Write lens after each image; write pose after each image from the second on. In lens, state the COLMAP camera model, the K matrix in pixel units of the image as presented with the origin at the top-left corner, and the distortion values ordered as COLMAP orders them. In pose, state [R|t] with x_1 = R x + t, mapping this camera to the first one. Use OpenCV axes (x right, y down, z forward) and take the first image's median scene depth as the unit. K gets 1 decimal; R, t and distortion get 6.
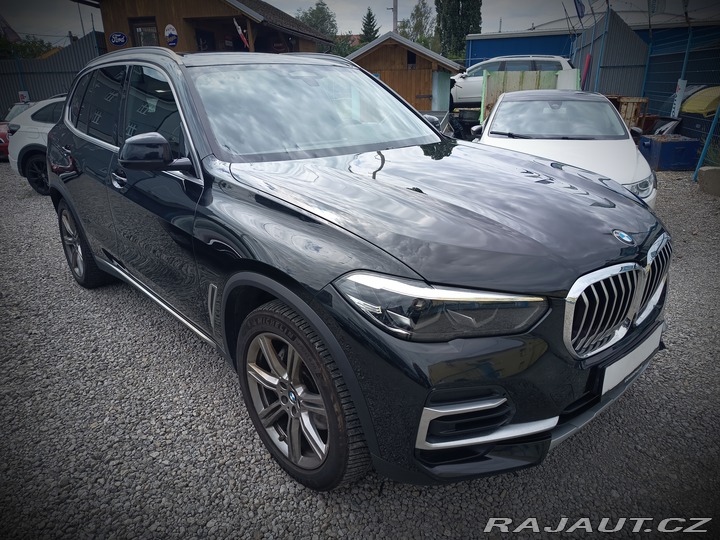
lens RADIAL K [[508.6, 0, 360.0], [0, 508.6, 270.0], [0, 0, 1]] dist [-0.003718, -0.000226]
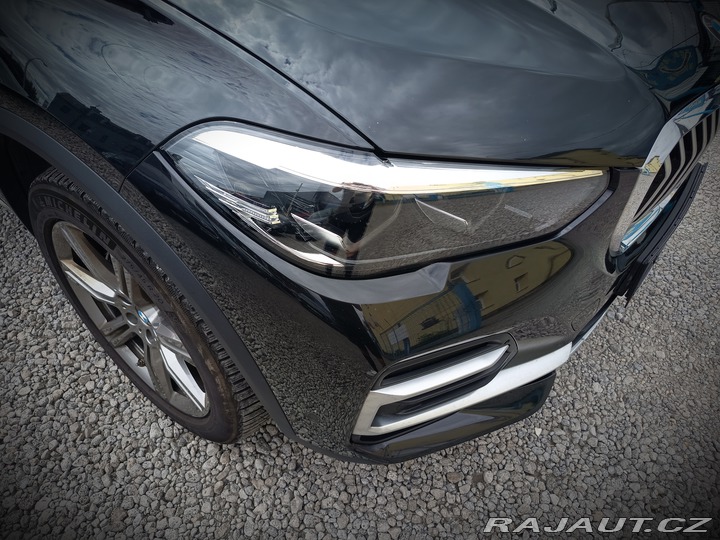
lens RADIAL K [[508.6, 0, 360.0], [0, 508.6, 270.0], [0, 0, 1]] dist [-0.003718, -0.000226]
pose [[0.985917, -0.066095, 0.153620, 0.031977], [-0.001568, 0.914893, 0.403693, -0.045512], [-0.167228, -0.398248, 0.901905, 0.441441]]
